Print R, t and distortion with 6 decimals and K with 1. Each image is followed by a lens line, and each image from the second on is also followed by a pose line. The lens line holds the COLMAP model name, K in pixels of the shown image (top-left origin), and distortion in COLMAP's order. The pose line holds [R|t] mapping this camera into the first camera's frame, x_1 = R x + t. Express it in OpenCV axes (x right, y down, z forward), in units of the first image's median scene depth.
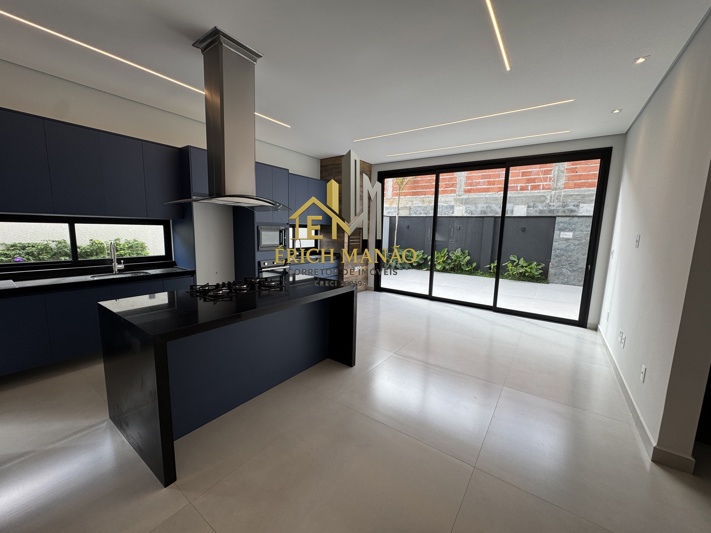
lens RADIAL K [[284.3, 0, 353.1], [0, 284.3, 268.3], [0, 0, 1]] dist [0.002192, 0.000335]
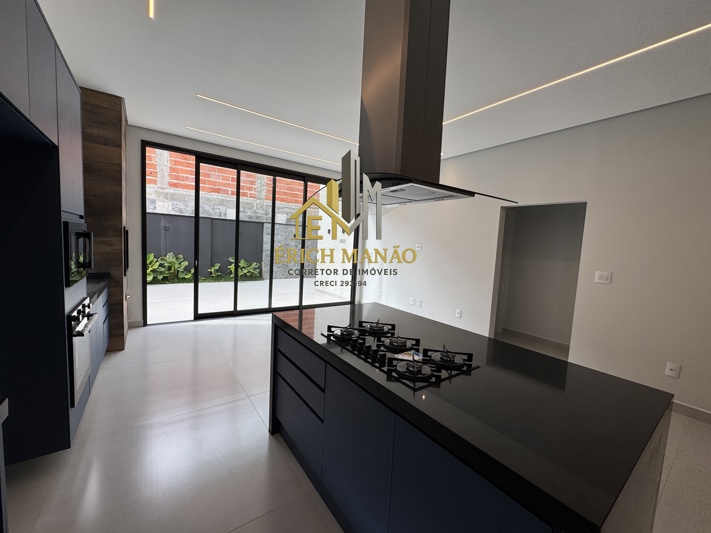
lens RADIAL K [[284.3, 0, 354.7], [0, 284.3, 263.4], [0, 0, 1]] dist [0.002192, 0.000335]
pose [[0.306242, -0.082575, 0.948365, -0.312093], [0.086207, 0.994543, 0.058758, -0.052954], [-0.948042, 0.063762, 0.311690, 0.296681]]
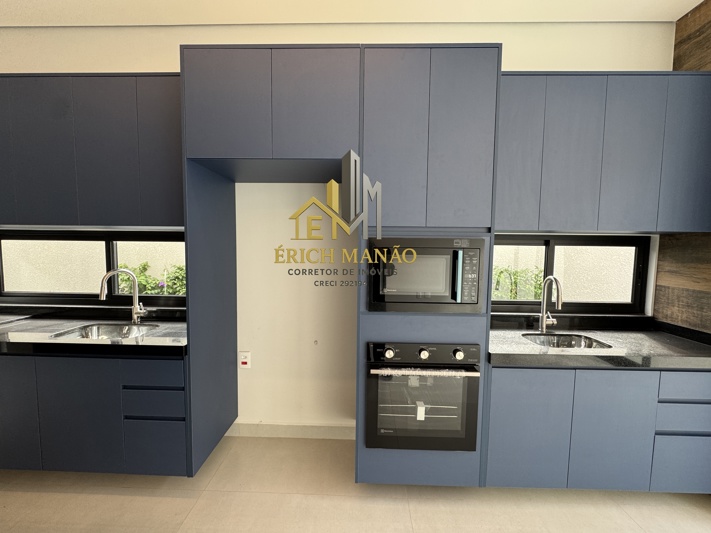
lens RADIAL K [[284.3, 0, 354.6], [0, 284.3, 264.1], [0, 0, 1]] dist [0.002192, 0.000335]
pose [[0.556530, 0.042365, -0.829747, -0.029540], [-0.112402, 0.993357, -0.024671, -0.054305], [0.823189, 0.106995, 0.557595, 0.395914]]
